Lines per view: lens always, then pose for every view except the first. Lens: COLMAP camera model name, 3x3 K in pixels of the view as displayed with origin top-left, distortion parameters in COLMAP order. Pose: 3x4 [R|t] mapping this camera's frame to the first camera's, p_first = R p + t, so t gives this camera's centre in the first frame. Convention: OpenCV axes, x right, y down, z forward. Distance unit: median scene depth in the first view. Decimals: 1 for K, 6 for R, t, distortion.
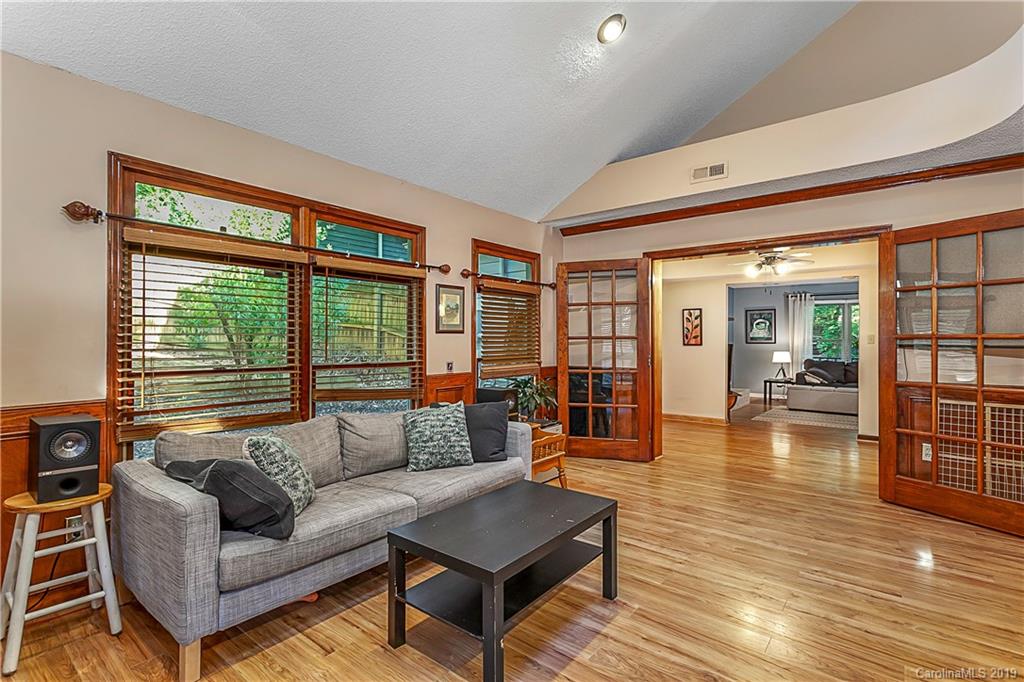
lens RADIAL K [[484.0, 0, 512.0], [0, 484.0, 341.0], [0, 0, 1]] dist [0.000127, 0.000143]
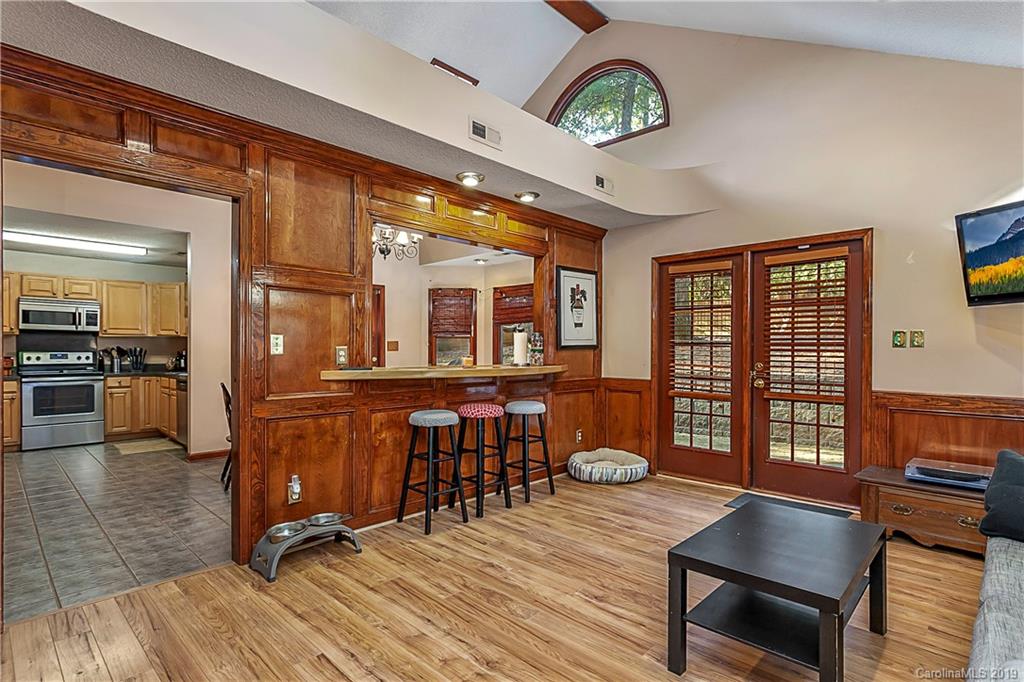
lens RADIAL K [[506.5, 0, 515.2], [0, 506.5, 353.4], [0, 0, 1]] dist [0.001620, 0.000752]
pose [[-0.996033, -0.005742, 0.088797, 0.421070], [-0.004998, 0.999950, 0.008606, -0.000510], [-0.088842, 0.008128, -0.996013, 1.962435]]
